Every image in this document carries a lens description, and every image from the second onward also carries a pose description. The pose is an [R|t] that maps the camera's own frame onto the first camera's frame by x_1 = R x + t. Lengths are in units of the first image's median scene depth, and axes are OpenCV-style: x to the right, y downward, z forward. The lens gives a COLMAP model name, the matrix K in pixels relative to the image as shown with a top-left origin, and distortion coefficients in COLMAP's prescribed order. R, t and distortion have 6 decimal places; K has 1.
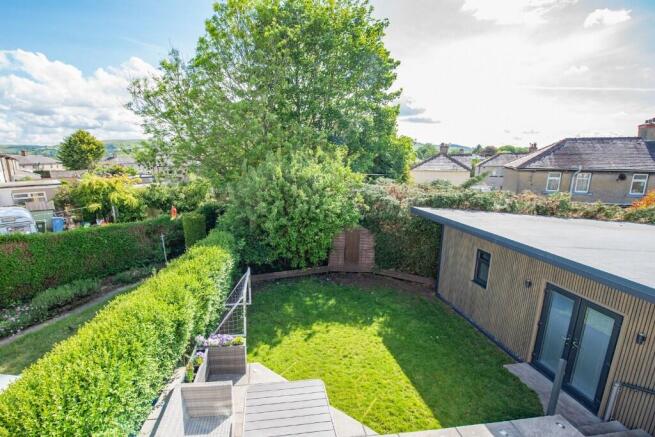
lens RADIAL K [[298.5, 0, 299.2], [0, 298.5, 222.1], [0, 0, 1]] dist [-0.009036, -0.006117]
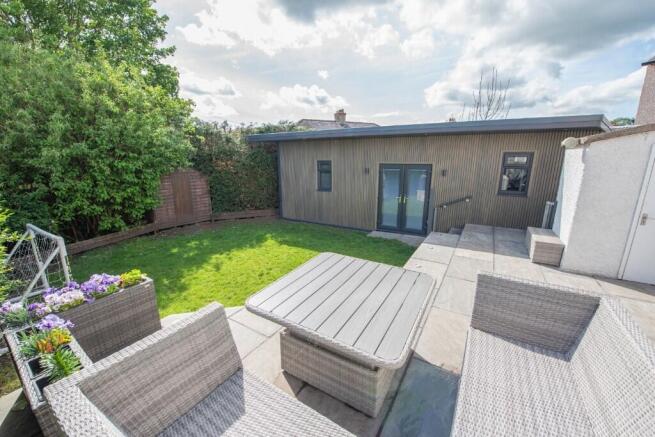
lens RADIAL K [[259.0, 0, 327.5], [0, 259.0, 218.5], [0, 0, 1]] dist [-0.014253, -0.000160]
pose [[0.609690, -0.186408, 0.770409, -0.188112], [0.173125, 0.979803, 0.100065, 0.190375], [-0.773502, 0.072369, 0.629649, 0.293478]]
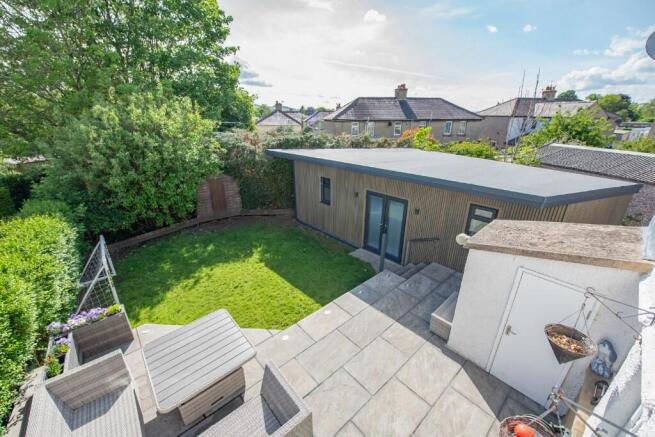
lens RADIAL K [[259.5, 0, 327.5], [0, 259.5, 218.5], [0, 0, 1]] dist [-0.022071, -0.000135]
pose [[0.813661, -0.214245, 0.540420, -0.024076], [0.125372, 0.972407, 0.196741, 0.041988], [-0.567659, -0.092327, 0.818070, 0.035846]]
